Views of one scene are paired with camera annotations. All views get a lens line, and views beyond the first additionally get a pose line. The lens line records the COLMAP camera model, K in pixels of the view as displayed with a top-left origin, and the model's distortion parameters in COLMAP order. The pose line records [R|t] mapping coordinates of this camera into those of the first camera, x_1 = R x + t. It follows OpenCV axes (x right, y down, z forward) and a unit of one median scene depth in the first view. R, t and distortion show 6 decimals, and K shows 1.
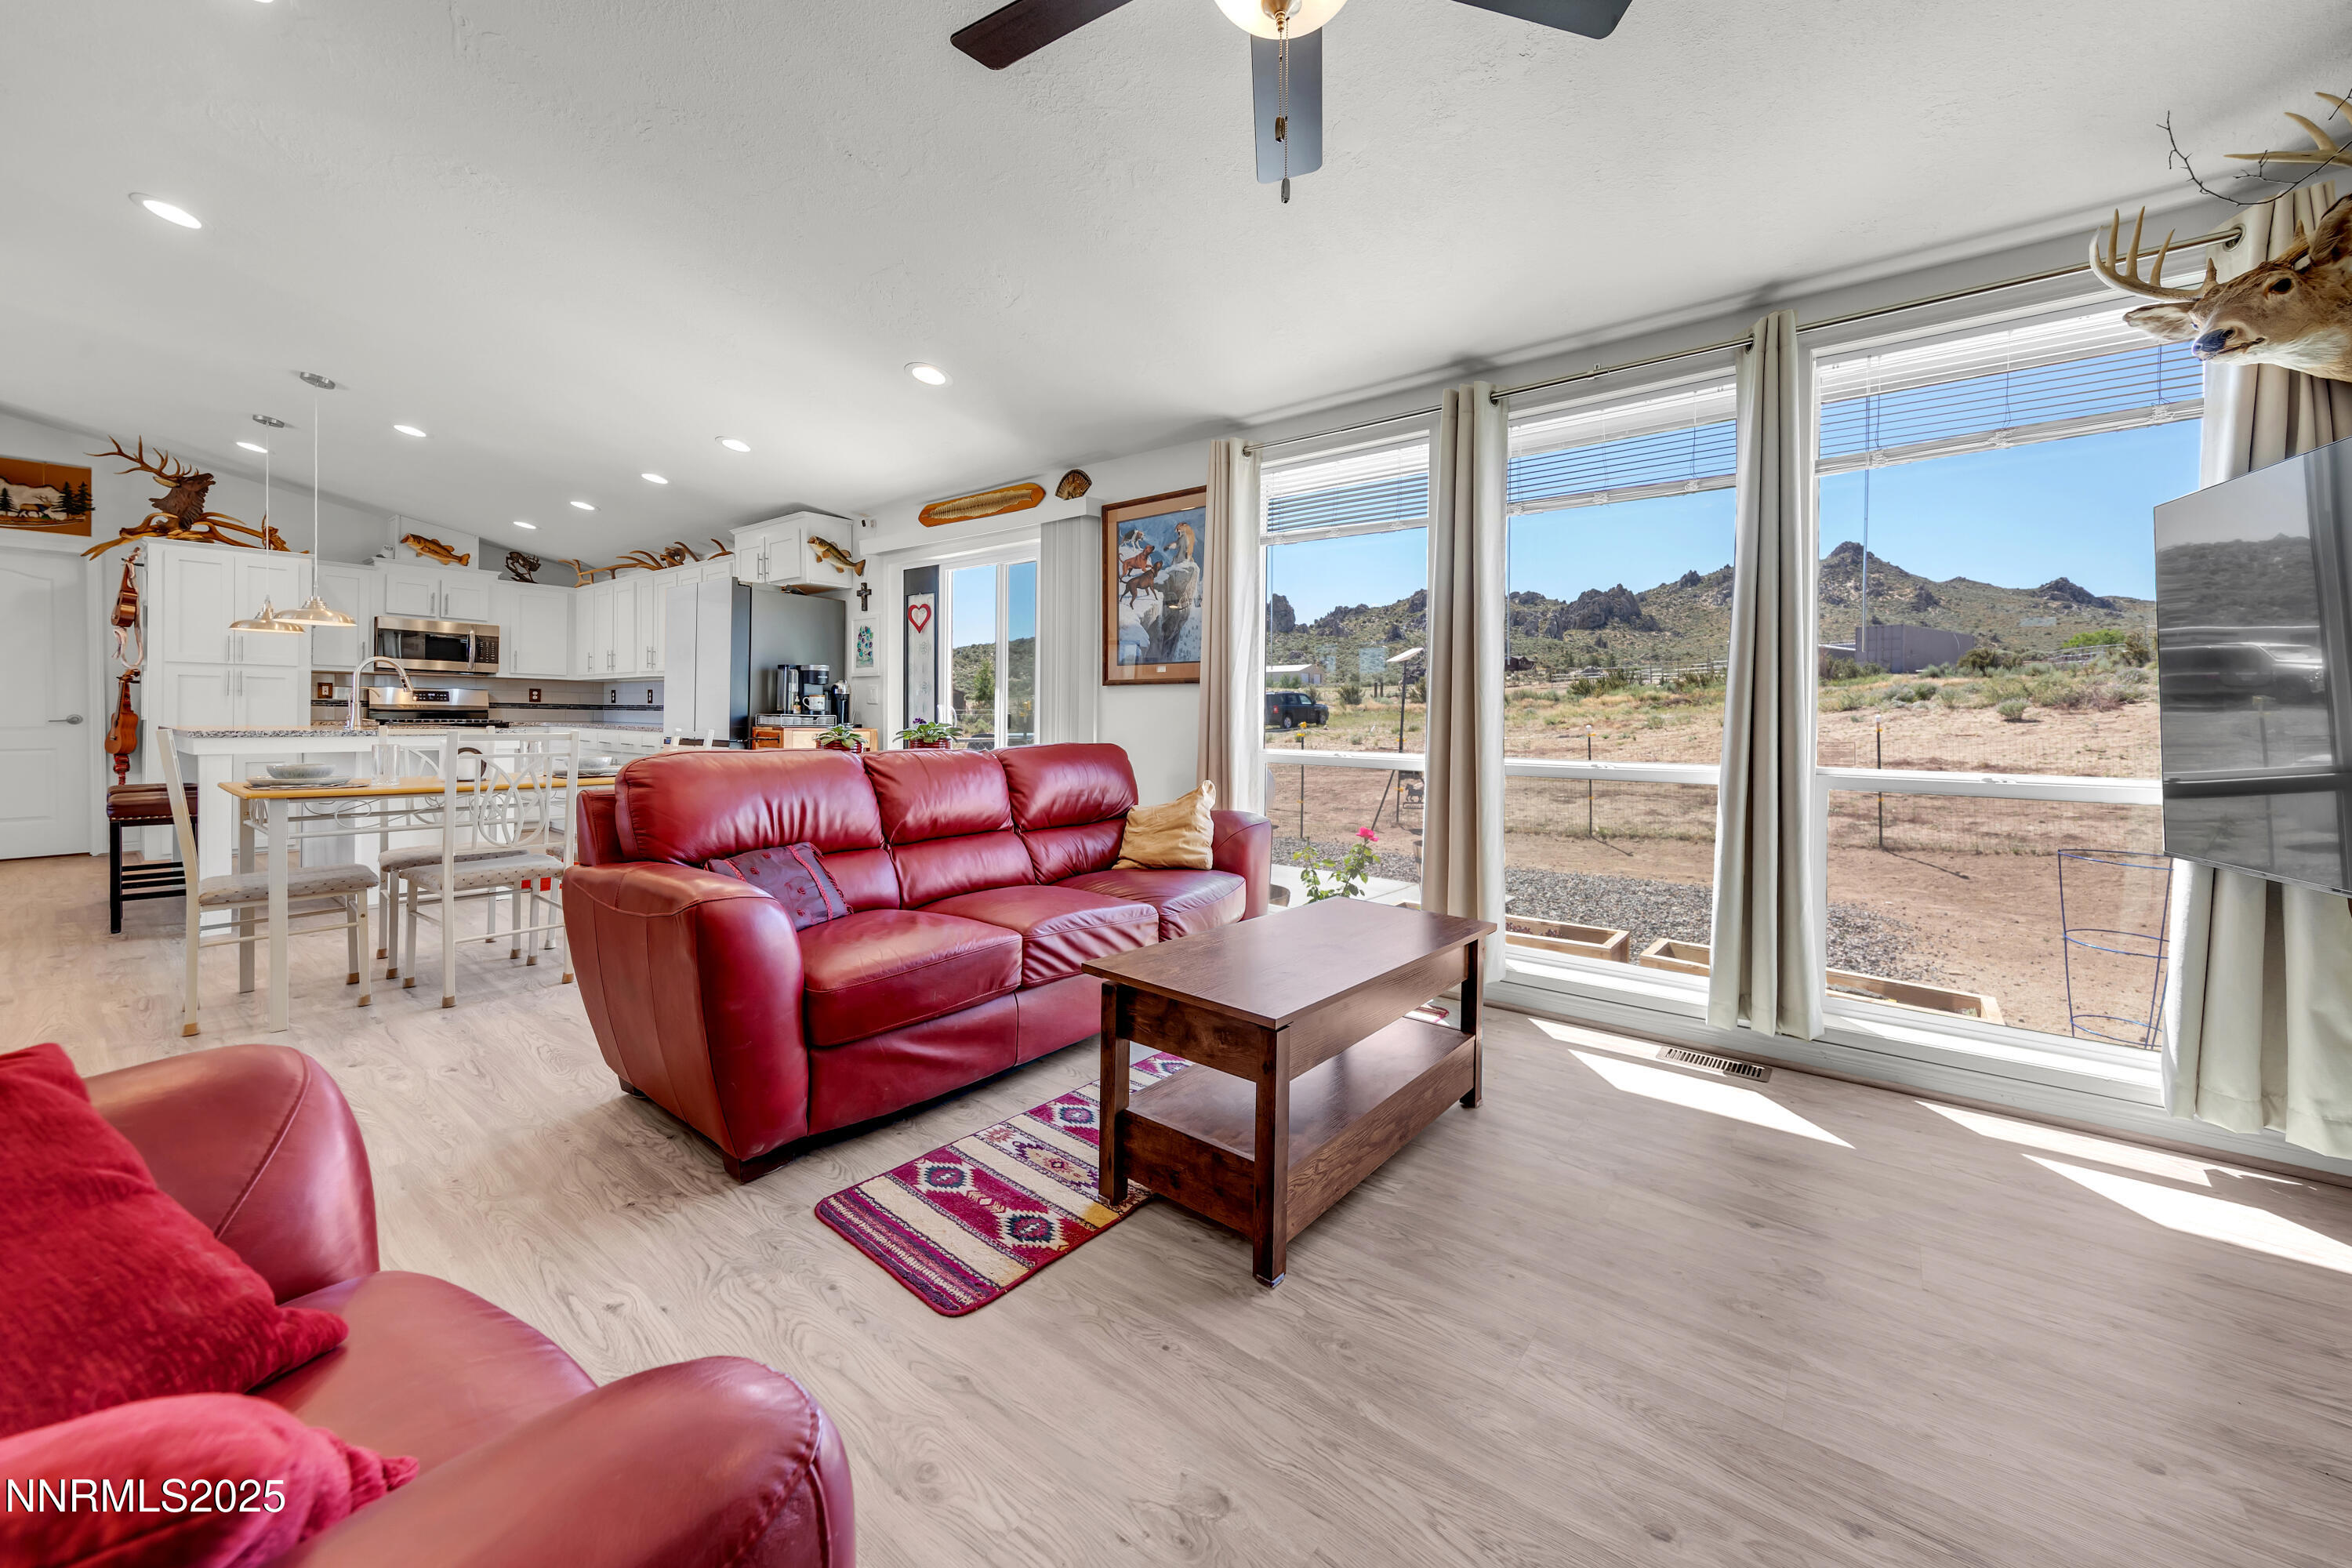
lens RADIAL K [[882.8, 0, 1207.8], [0, 882.8, 718.1], [0, 0, 1]] dist [0.007591, -0.001225]
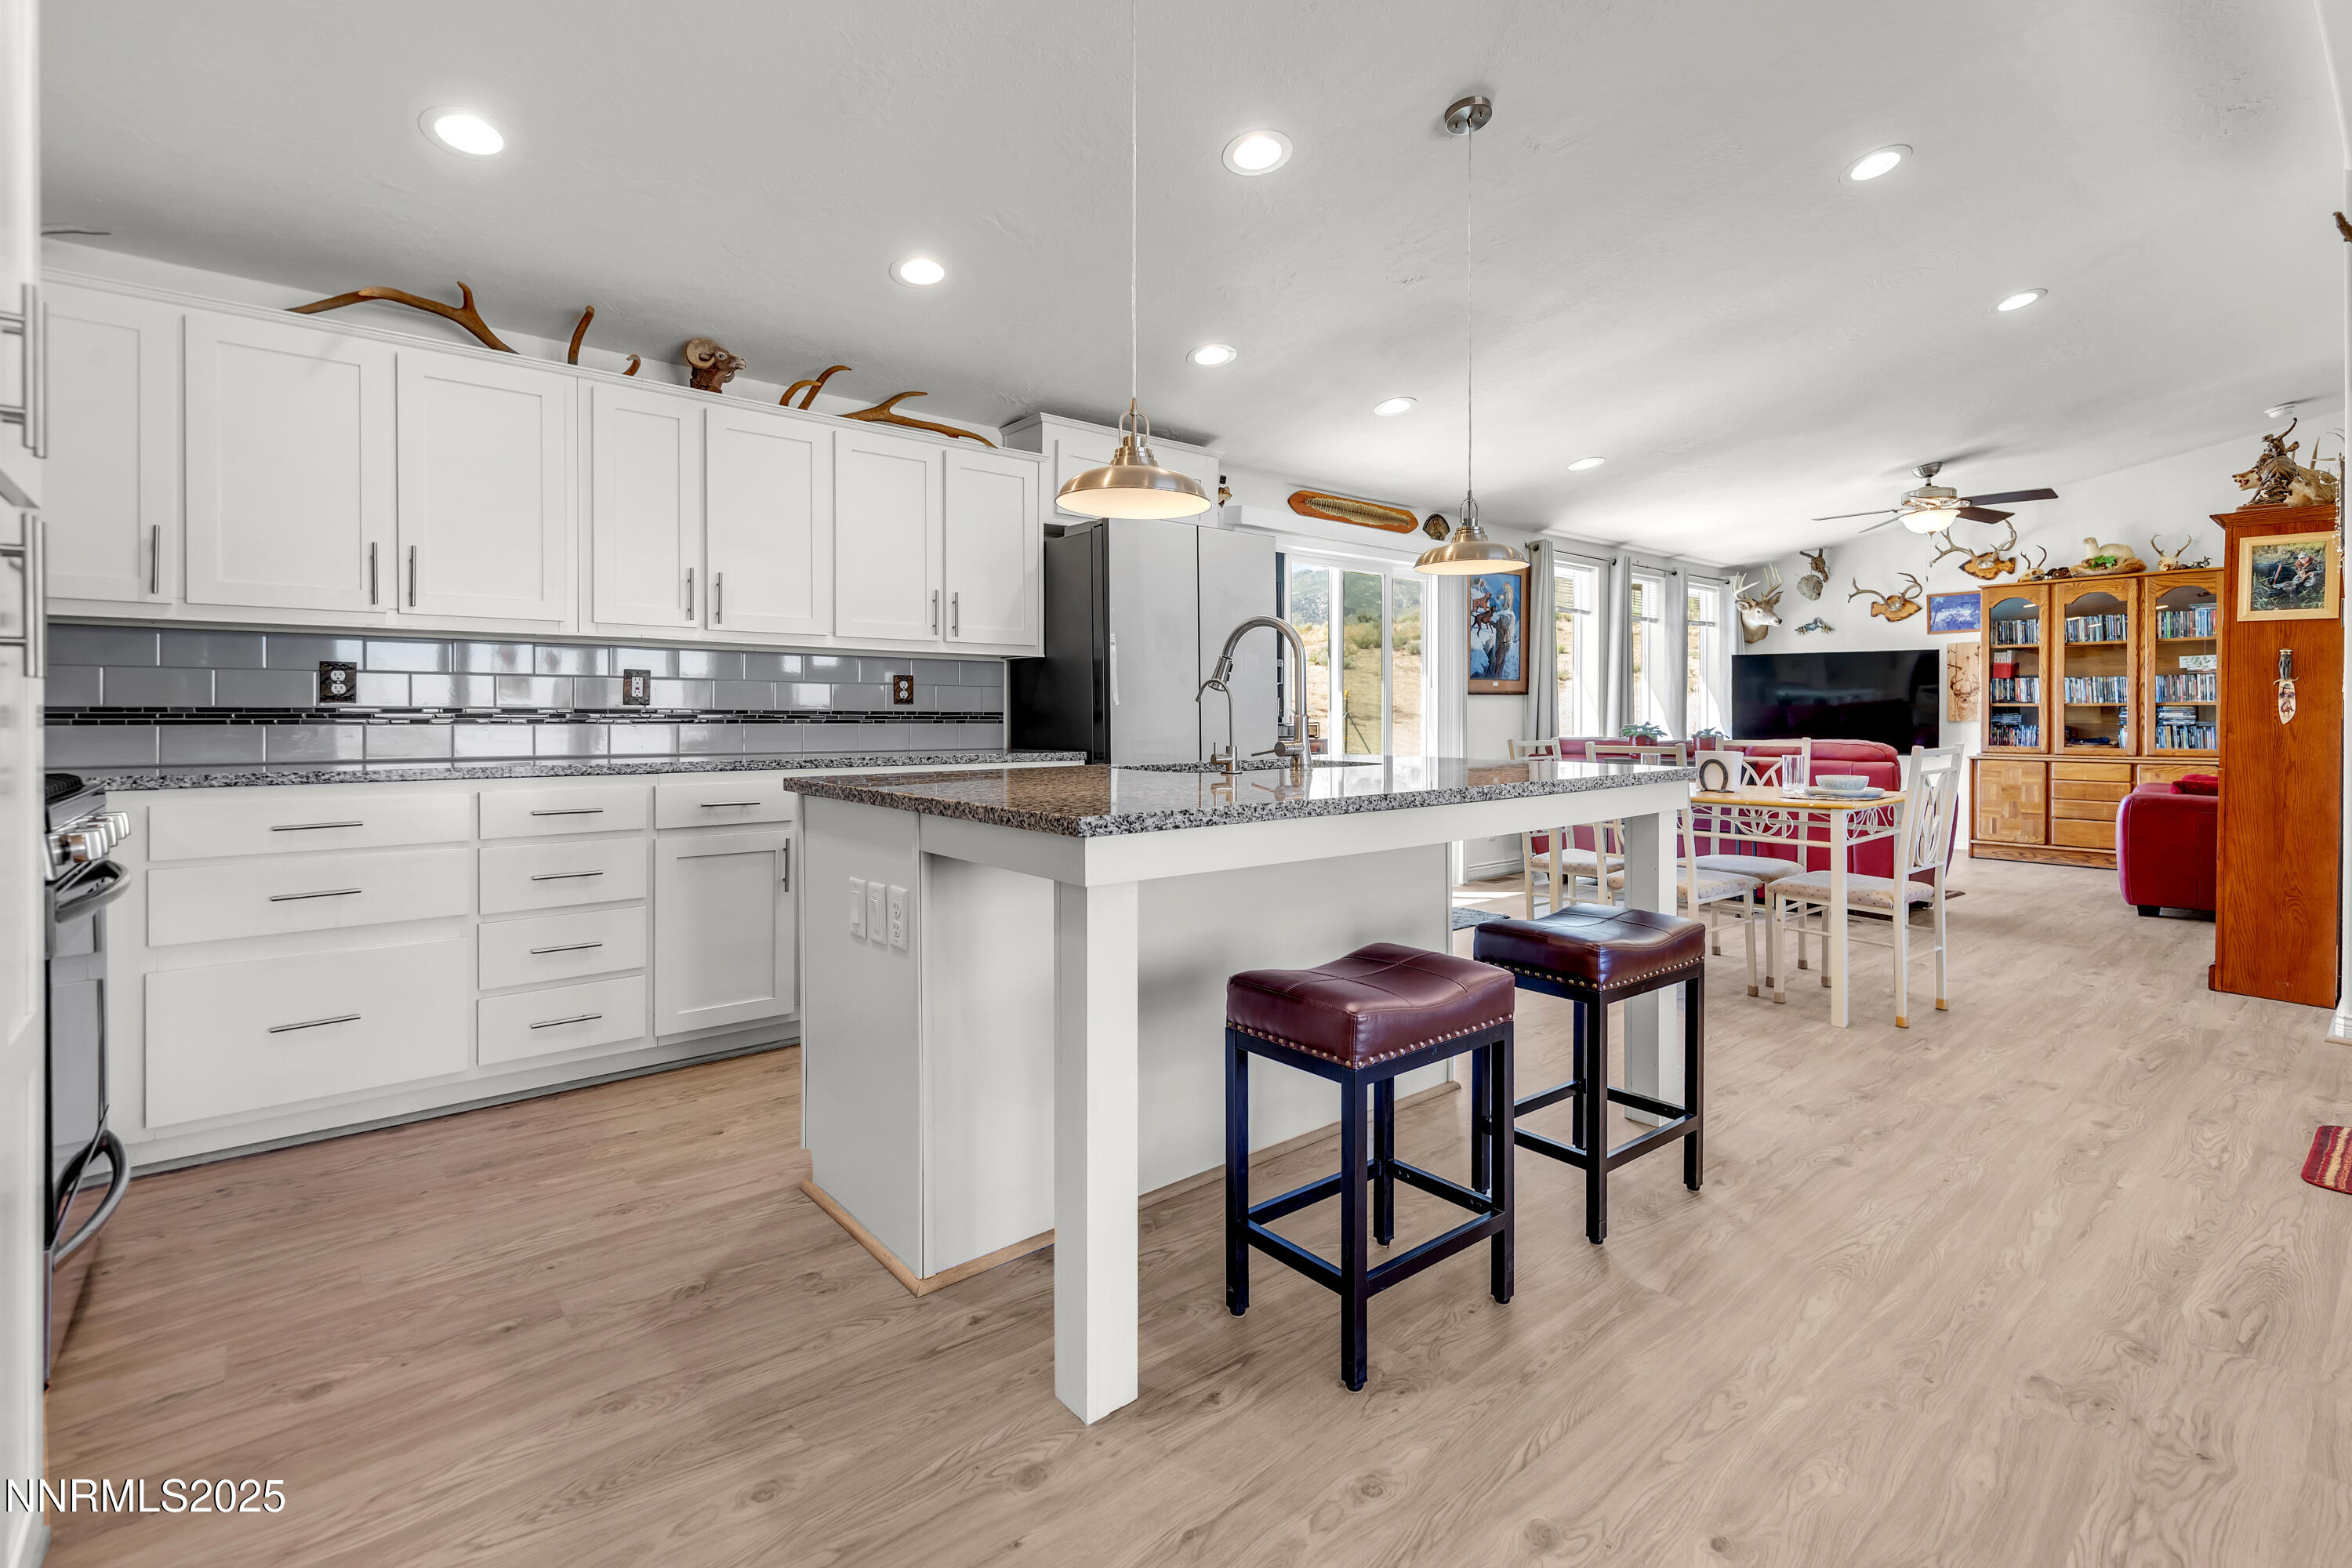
lens RADIAL K [[1082.5, 0, 1209.6], [0, 1082.5, 716.9], [0, 0, 1]] dist [0.007013, -0.001145]
pose [[0.193874, -0.014460, 0.980920, -1.316006], [0.005019, 0.999893, 0.013747, -0.020808], [-0.981014, 0.002258, 0.193926, 0.804824]]
